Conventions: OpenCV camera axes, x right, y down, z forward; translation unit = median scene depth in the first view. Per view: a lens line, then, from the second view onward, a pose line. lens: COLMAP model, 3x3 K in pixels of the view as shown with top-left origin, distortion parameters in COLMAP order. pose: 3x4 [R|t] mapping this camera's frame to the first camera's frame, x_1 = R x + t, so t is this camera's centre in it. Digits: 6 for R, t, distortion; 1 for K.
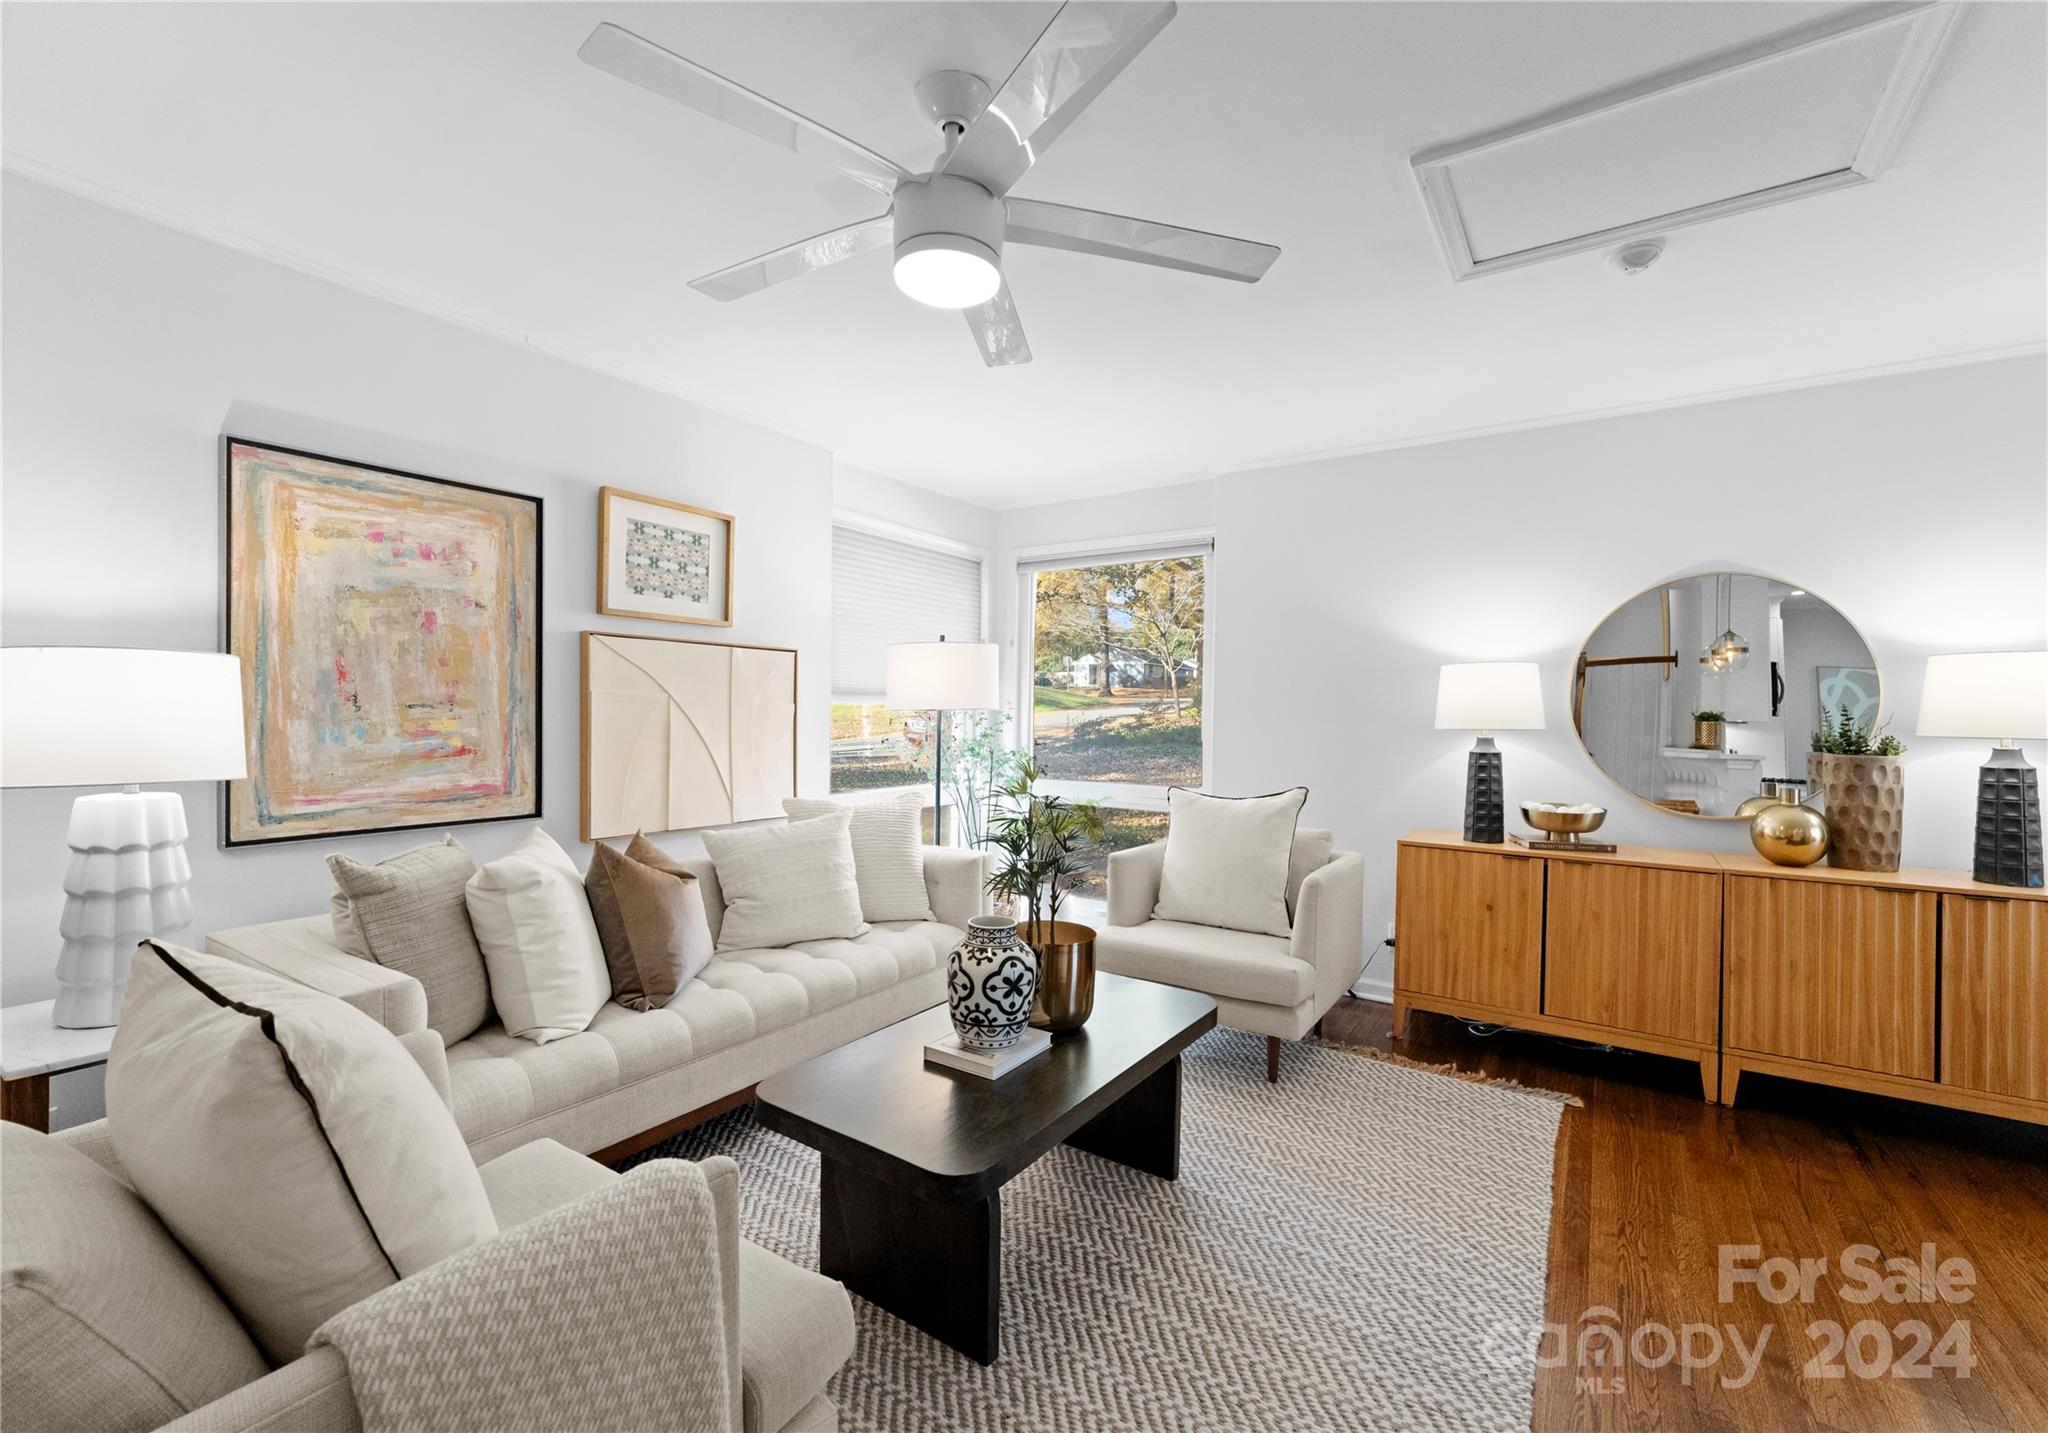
lens RADIAL K [[863.7, 0, 1018.9], [0, 863.7, 714.6], [0, 0, 1]] dist [-0.003560, 0.000691]
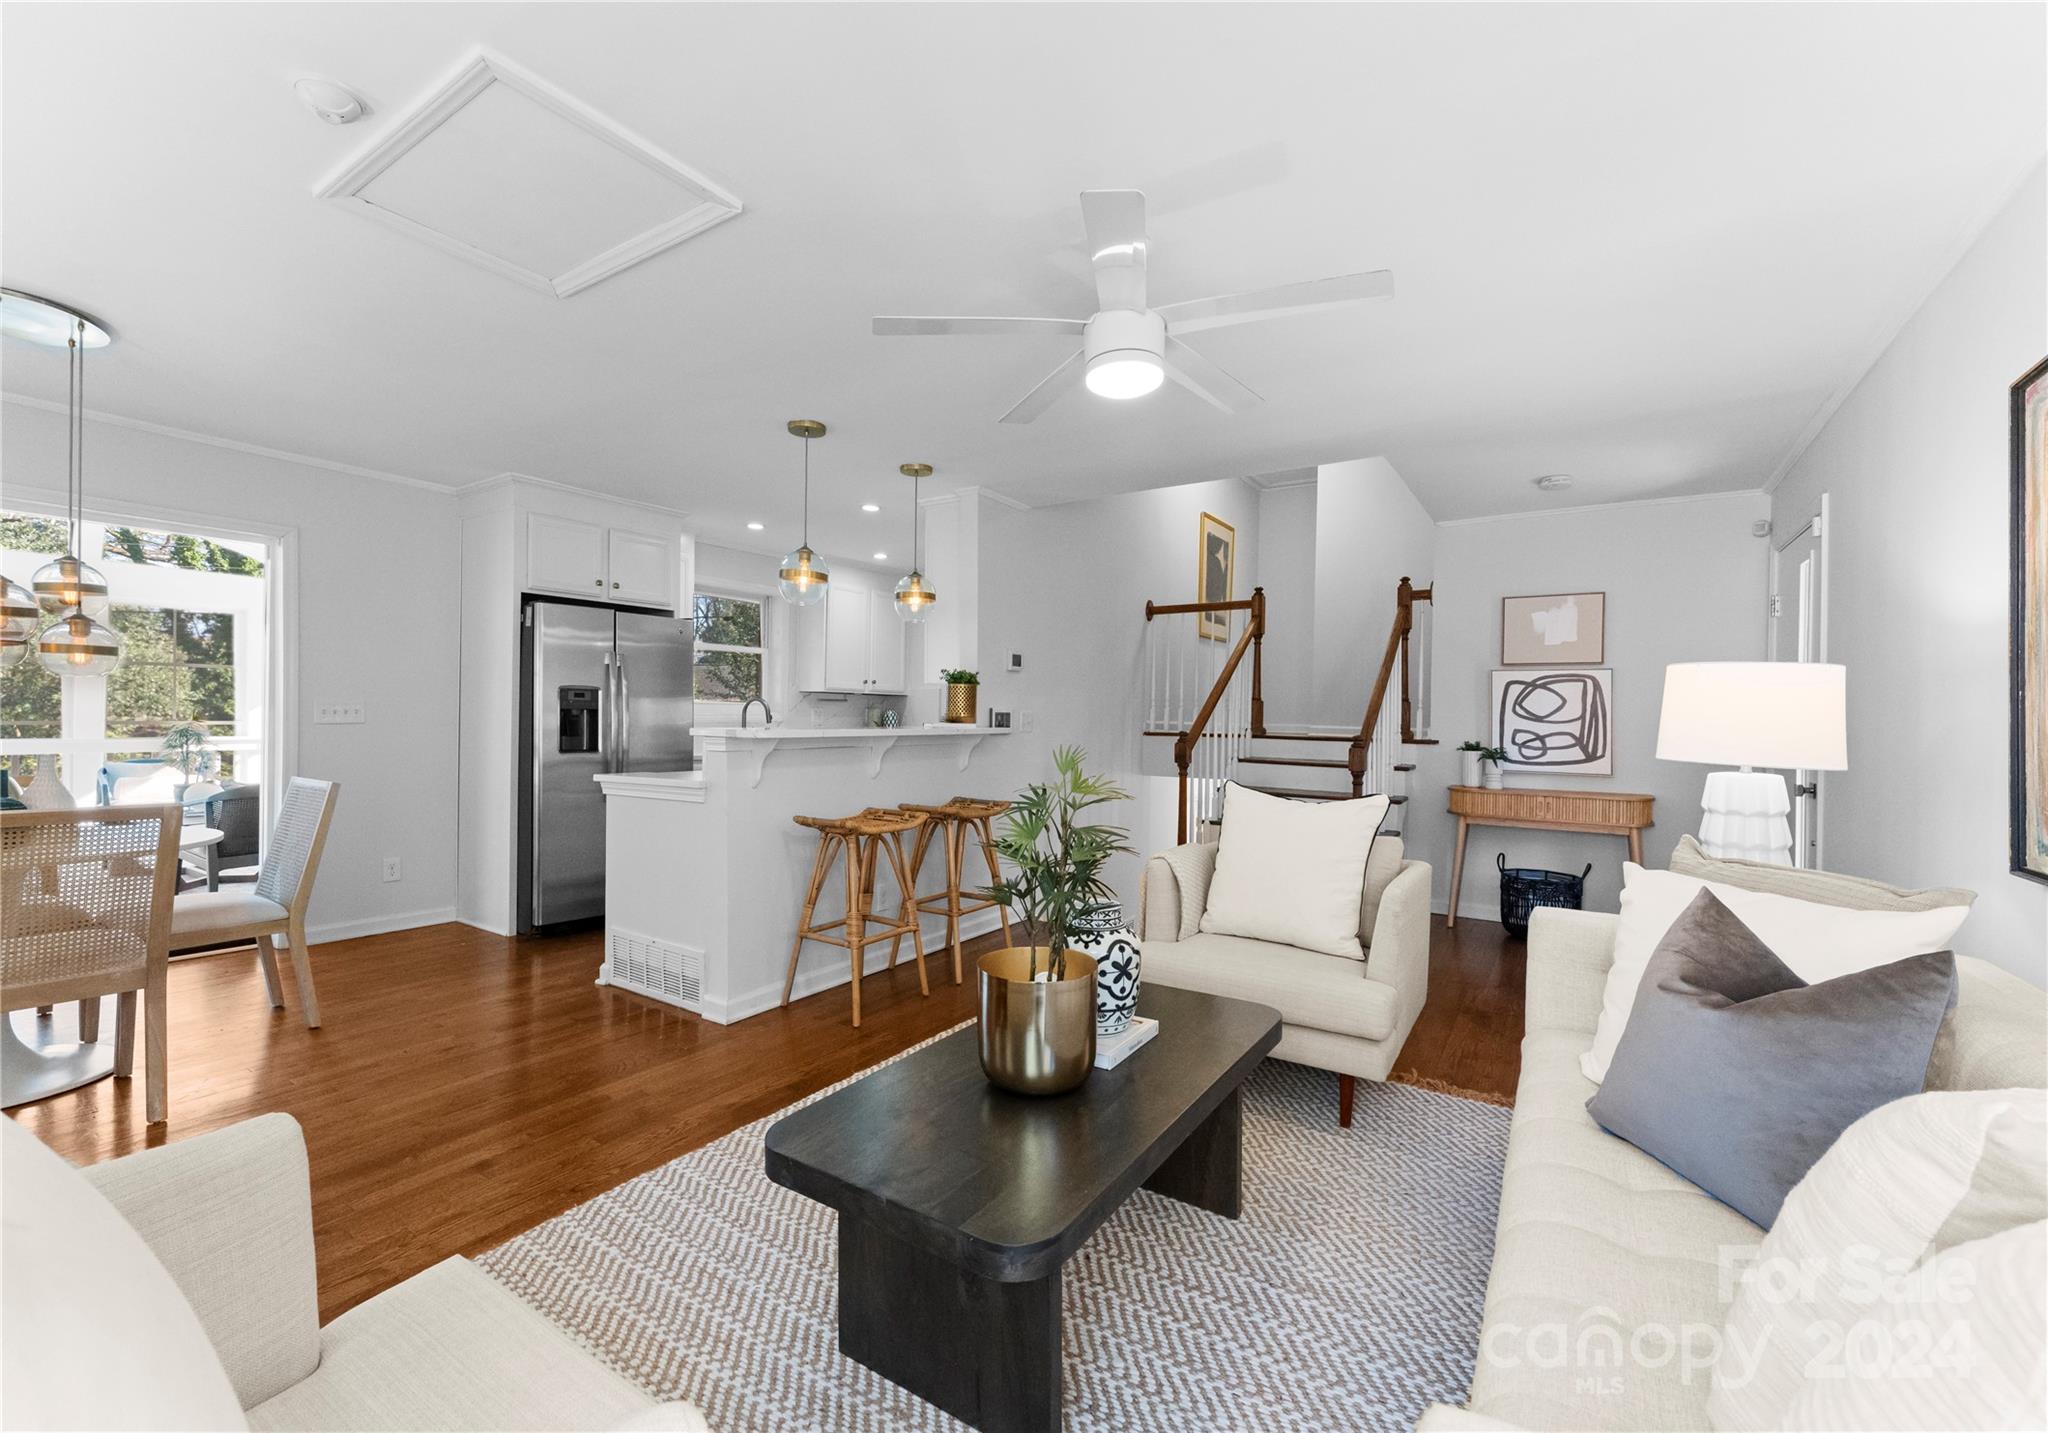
lens RADIAL K [[856.4, 0, 1017.8], [0, 856.4, 713.5], [0, 0, 1]] dist [0.005021, 0.000276]
pose [[-0.999637, -0.025163, -0.009623, 0.064129], [-0.025130, 0.999678, -0.003510, 0.022174], [0.009709, -0.003267, -0.999948, 1.537238]]
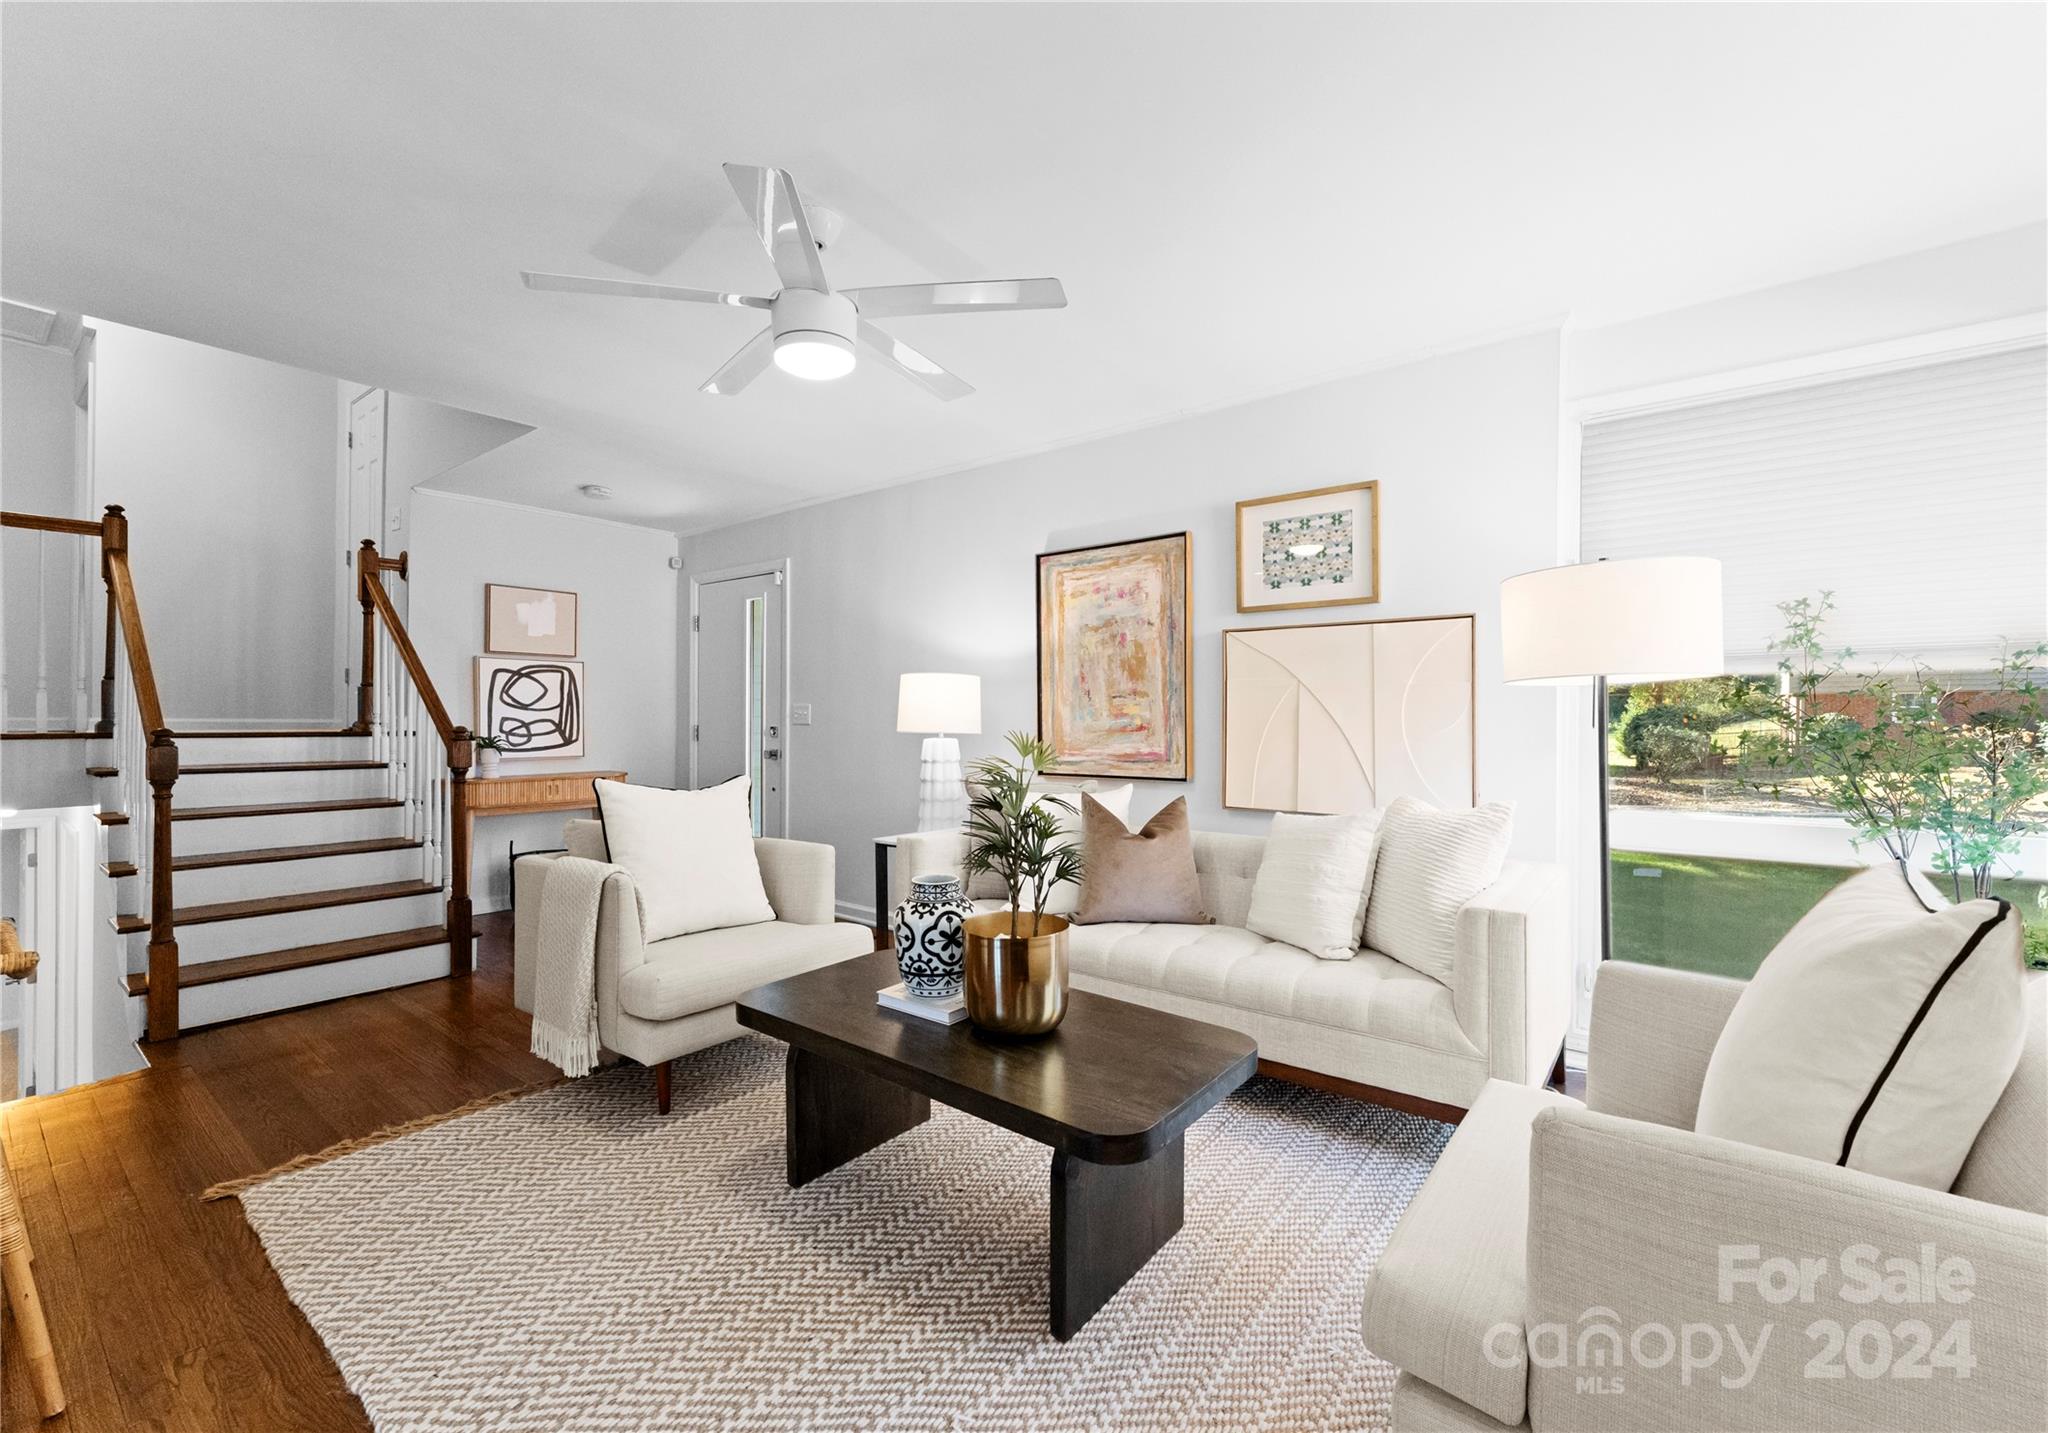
lens RADIAL K [[865.7, 0, 1024.0], [0, 865.7, 719.7], [0, 0, 1]] dist [0.000508, -0.000070]
pose [[-0.074215, -0.006906, -0.997218, 0.801569], [-0.002030, 0.999975, -0.006774, 0.039652], [0.997240, 0.001522, -0.074227, 0.927741]]
